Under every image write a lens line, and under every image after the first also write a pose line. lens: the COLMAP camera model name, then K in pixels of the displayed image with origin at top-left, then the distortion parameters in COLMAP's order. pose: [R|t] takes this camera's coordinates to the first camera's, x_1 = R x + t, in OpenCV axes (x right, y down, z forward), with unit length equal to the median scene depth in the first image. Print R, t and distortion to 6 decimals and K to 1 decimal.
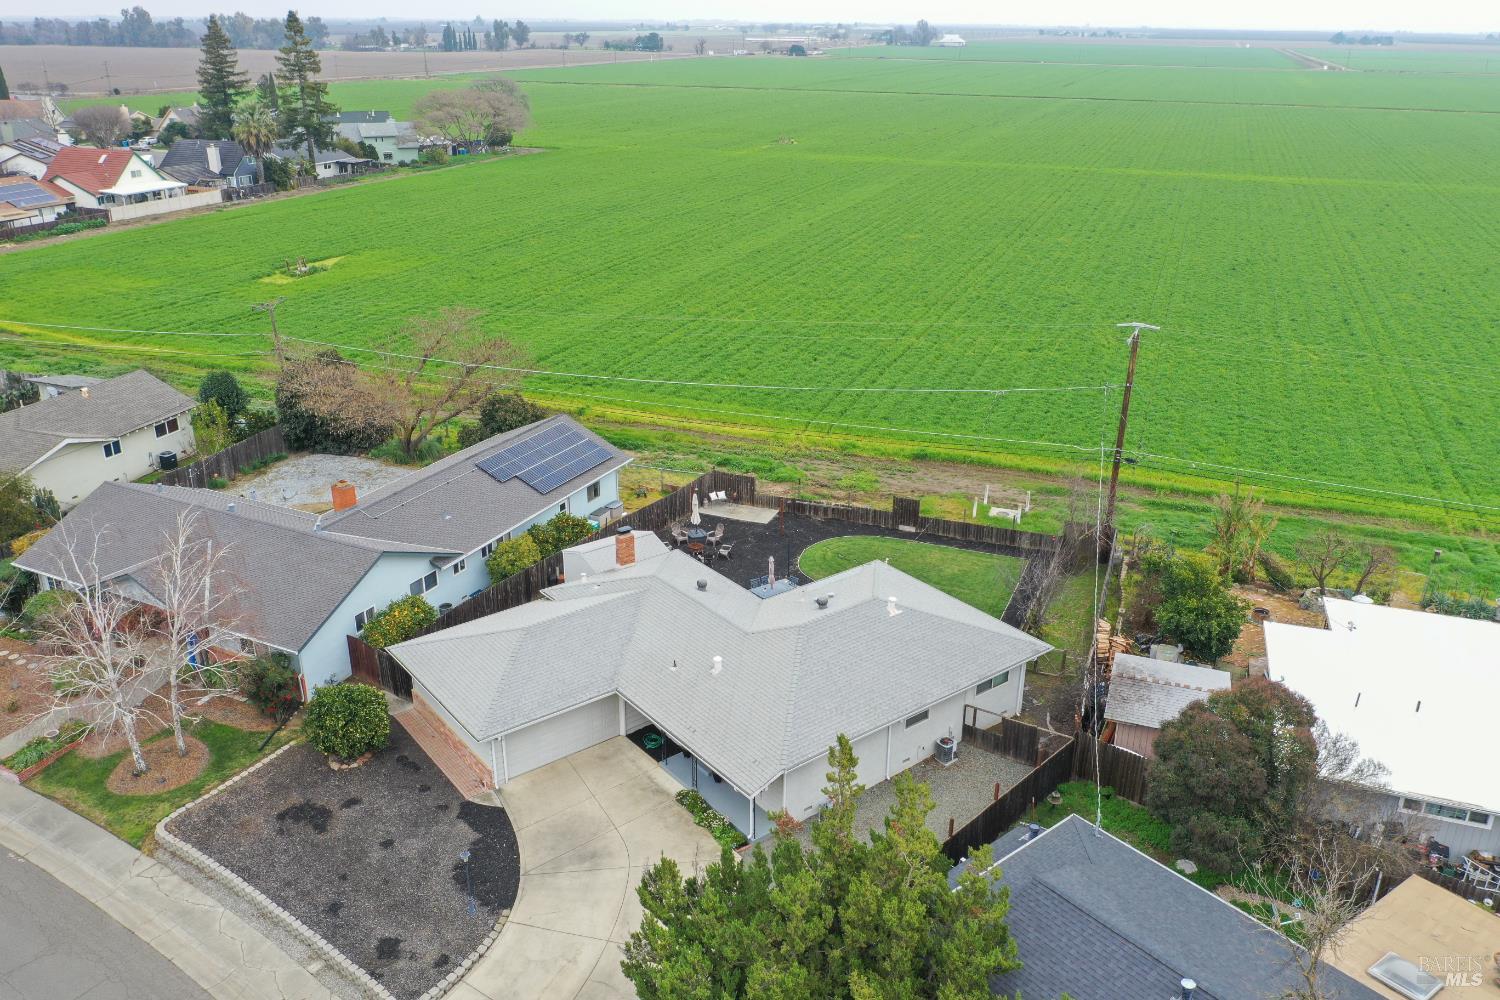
lens RADIAL K [[1178.8, 0, 751.4], [0, 1178.8, 500.8], [0, 0, 1]] dist [-0.005895, 0.000819]
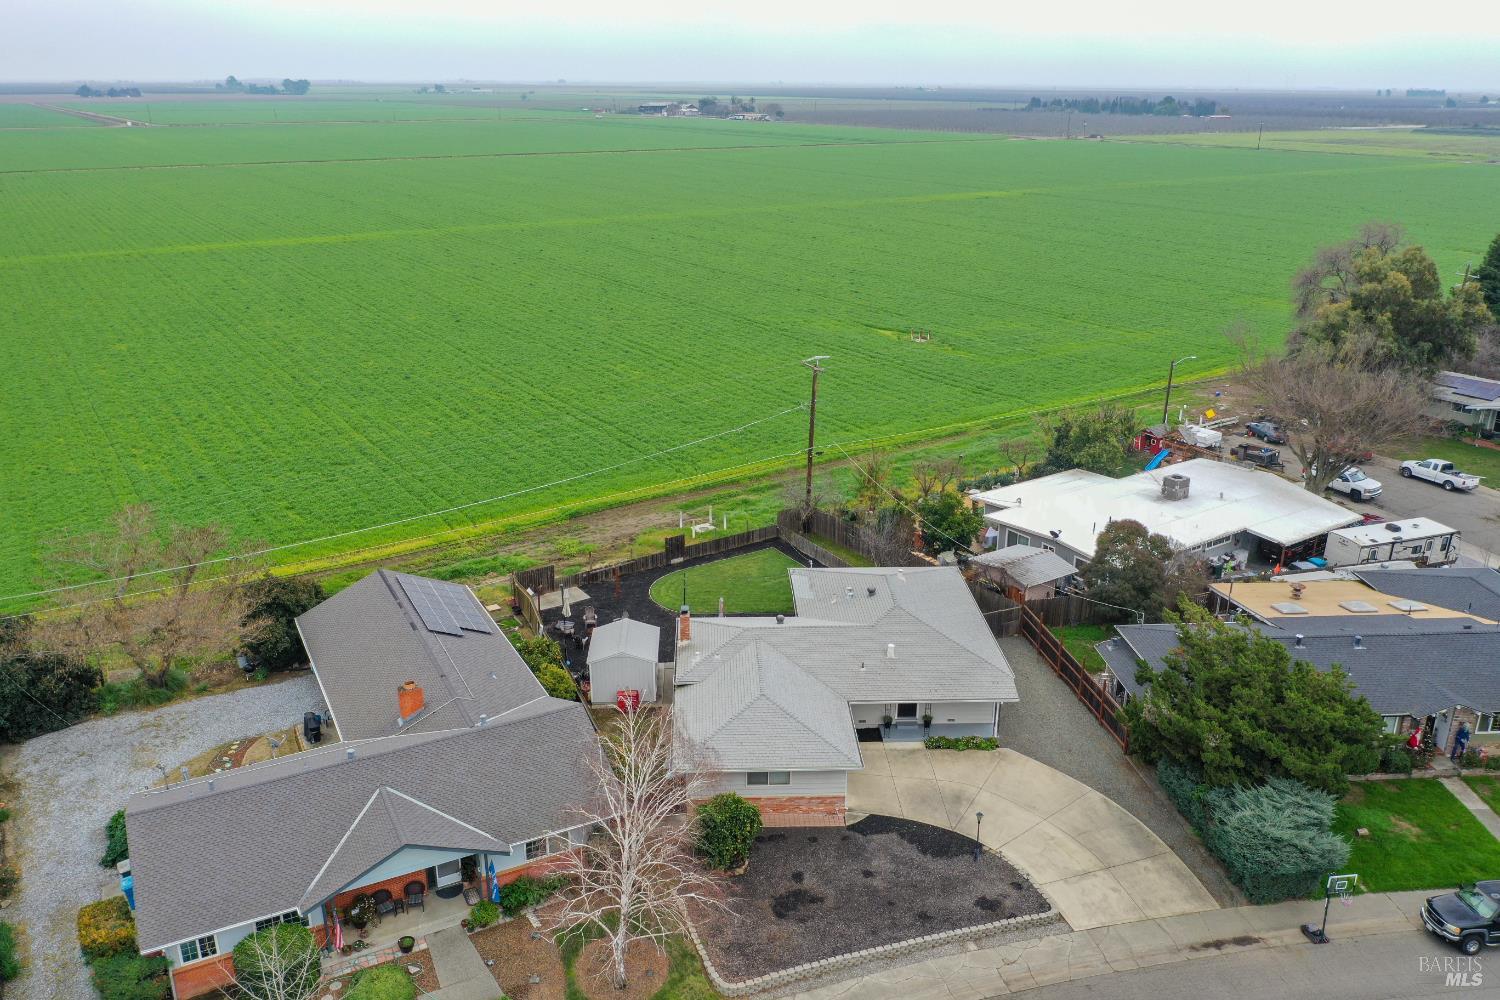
lens RADIAL K [[1178.8, 0, 751.4], [0, 1178.8, 500.8], [0, 0, 1]] dist [-0.005895, 0.000819]
pose [[0.584630, -0.282252, 0.760619, -0.294930], [0.309935, 0.944123, 0.112123, -0.059441], [-0.749765, 0.170192, 0.639443, 0.064101]]
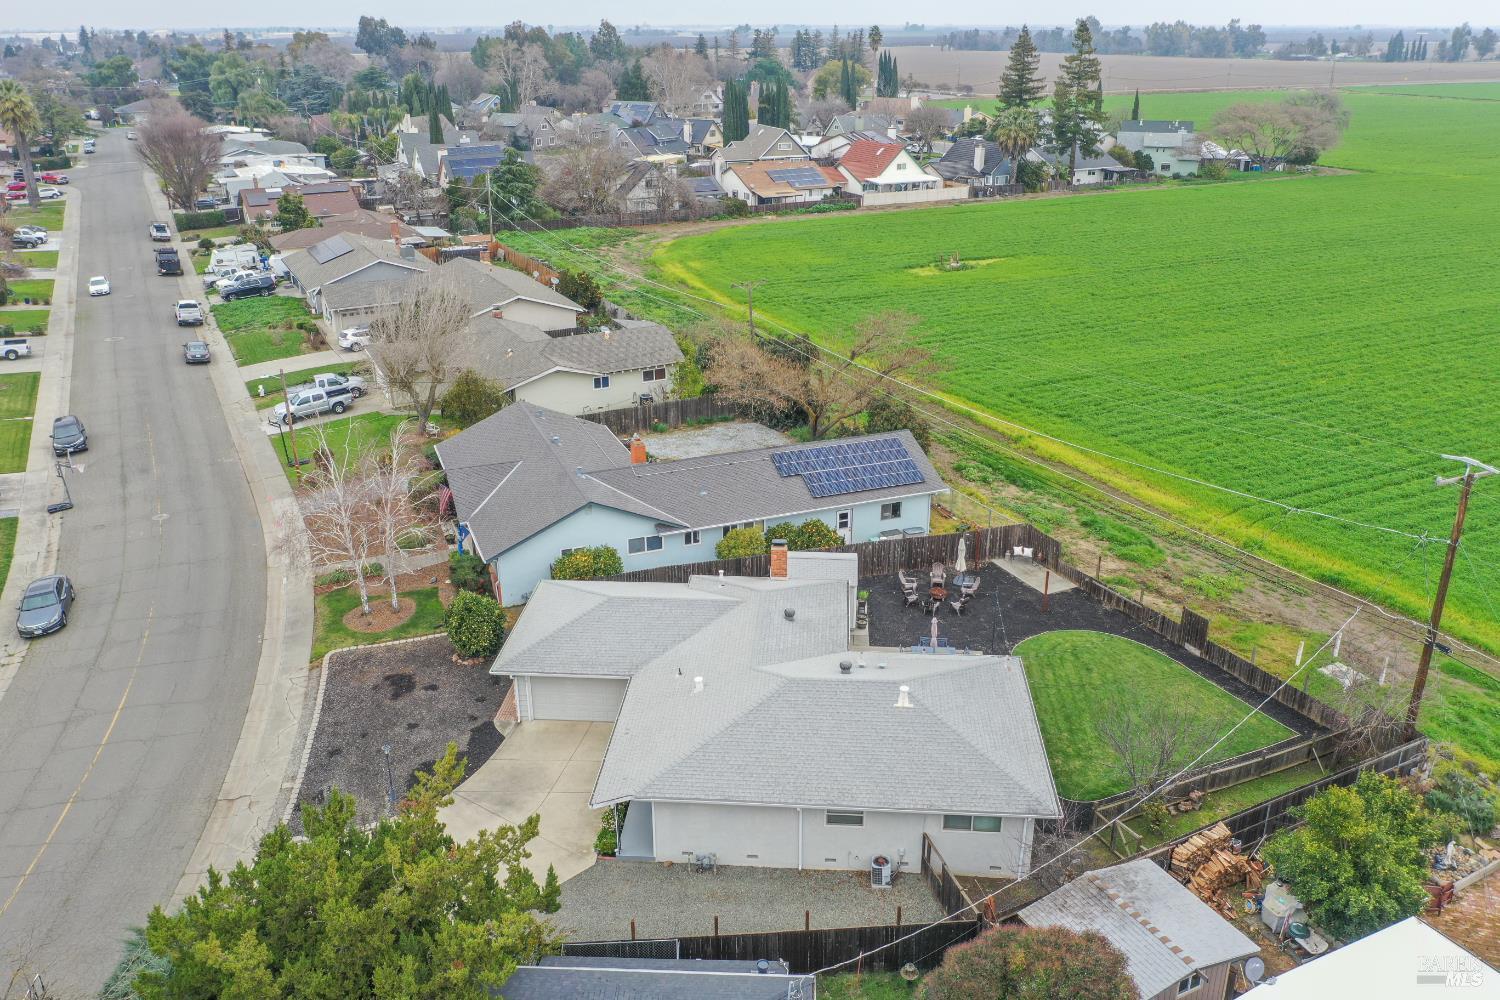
lens RADIAL K [[1178.8, 0, 751.4], [0, 1178.8, 500.8], [0, 0, 1]] dist [-0.005895, 0.000819]
pose [[0.744850, 0.242970, -0.621421, 0.157326], [-0.246540, 0.965653, 0.082053, -0.027603], [0.620013, 0.092088, 0.779168, 0.065440]]
